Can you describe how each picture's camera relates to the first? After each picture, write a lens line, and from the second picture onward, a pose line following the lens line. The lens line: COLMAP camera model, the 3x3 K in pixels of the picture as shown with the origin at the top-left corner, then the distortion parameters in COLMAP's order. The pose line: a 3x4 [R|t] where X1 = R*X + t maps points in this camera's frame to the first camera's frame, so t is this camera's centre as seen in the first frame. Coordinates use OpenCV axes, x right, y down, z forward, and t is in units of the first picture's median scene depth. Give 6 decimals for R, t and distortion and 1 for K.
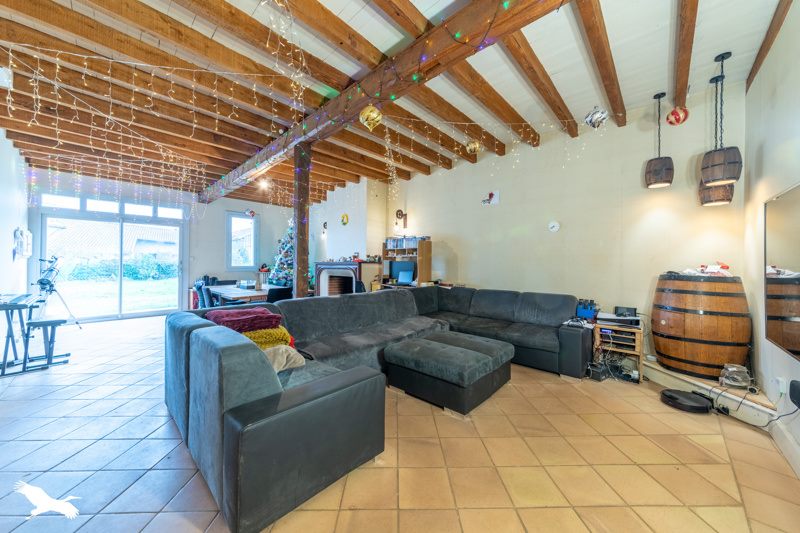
lens RADIAL K [[280.2, 0, 400.5], [0, 280.2, 261.5], [0, 0, 1]] dist [-0.000675, -0.000065]
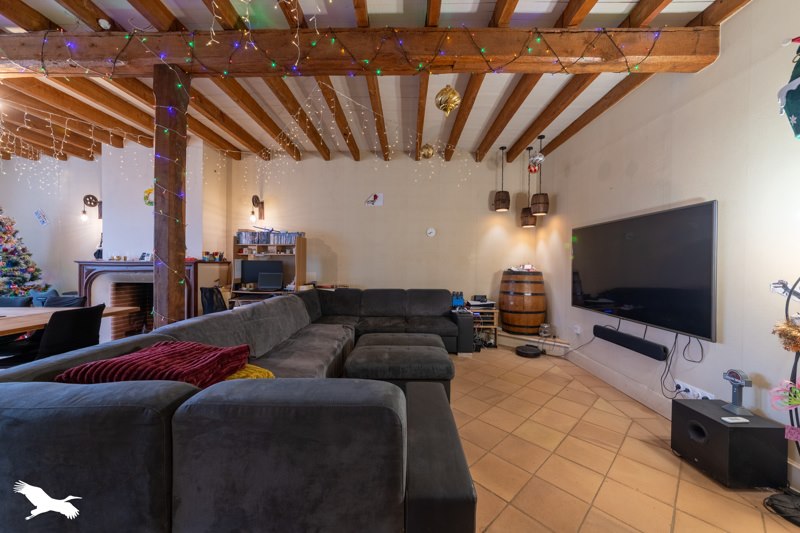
lens RADIAL K [[287.7, 0, 400.0], [0, 287.7, 266.5], [0, 0, 1]] dist [-0.000121, -0.000028]
pose [[0.744520, -0.006965, 0.667564, -0.443217], [-0.004949, 0.999861, 0.015951, 0.000875], [-0.667582, -0.015180, 0.744381, 0.218557]]
